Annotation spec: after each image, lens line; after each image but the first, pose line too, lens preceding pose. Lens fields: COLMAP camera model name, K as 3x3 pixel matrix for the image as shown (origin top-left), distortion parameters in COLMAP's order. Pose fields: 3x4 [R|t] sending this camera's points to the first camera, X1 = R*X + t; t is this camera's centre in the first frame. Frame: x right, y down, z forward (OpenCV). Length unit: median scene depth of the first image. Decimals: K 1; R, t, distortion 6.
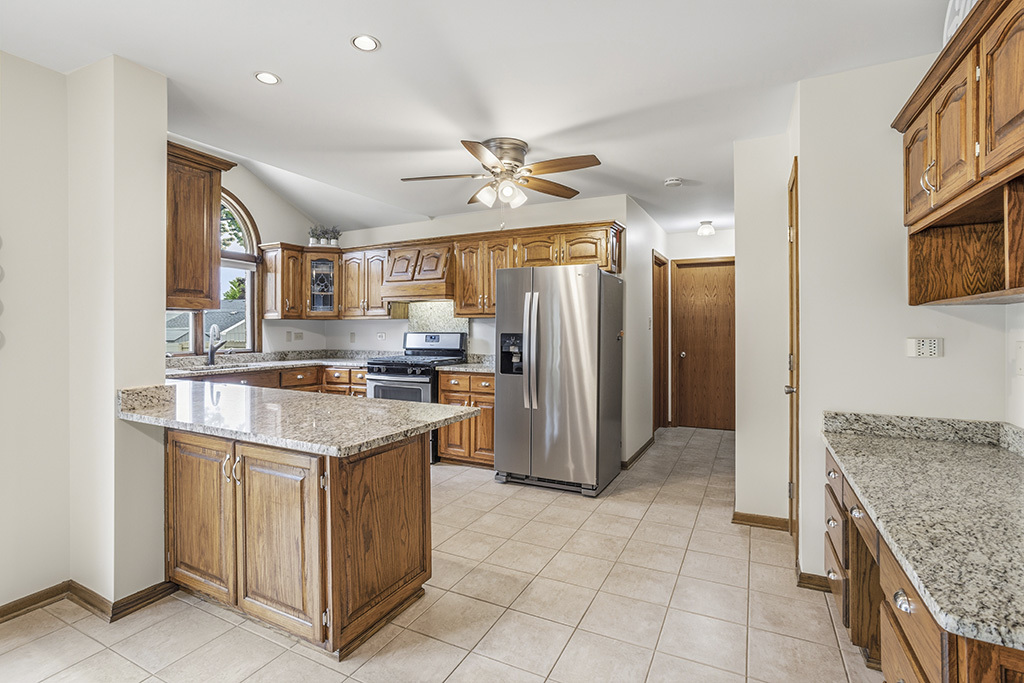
lens RADIAL K [[474.9, 0, 510.0], [0, 474.9, 327.9], [0, 0, 1]] dist [-0.002134, 0.000357]
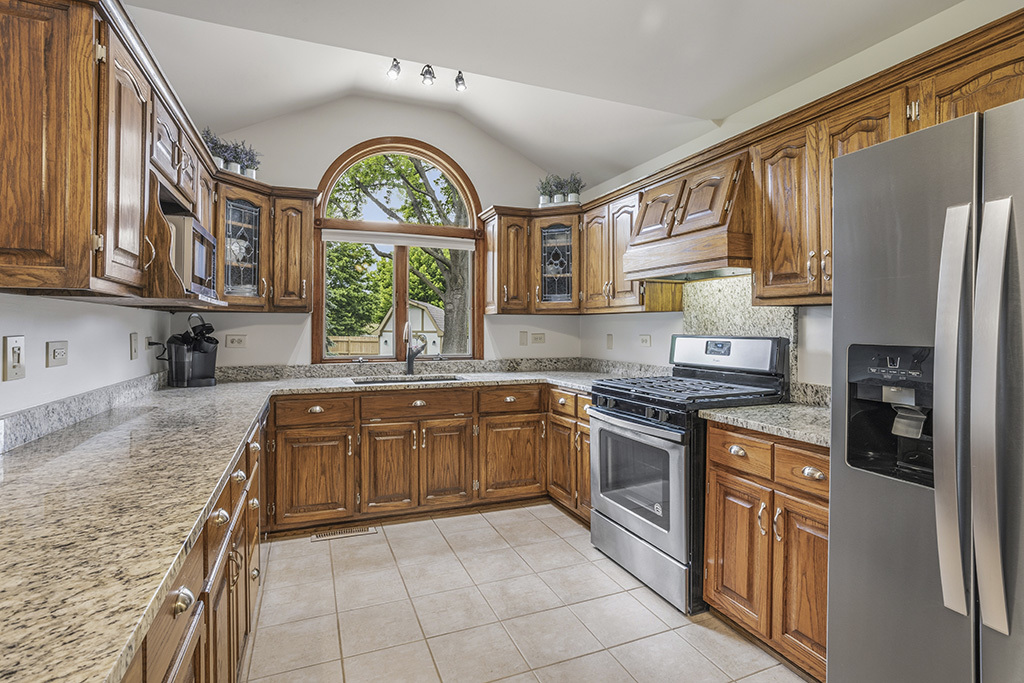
lens RADIAL K [[497.5, 0, 511.2], [0, 497.5, 321.7], [0, 0, 1]] dist [-0.054981, 0.033822]
pose [[0.754444, -0.003070, -0.656358, 0.021072], [-0.002228, 0.999971, -0.007237, -0.001691], [0.656361, 0.006923, 0.754415, 0.454435]]
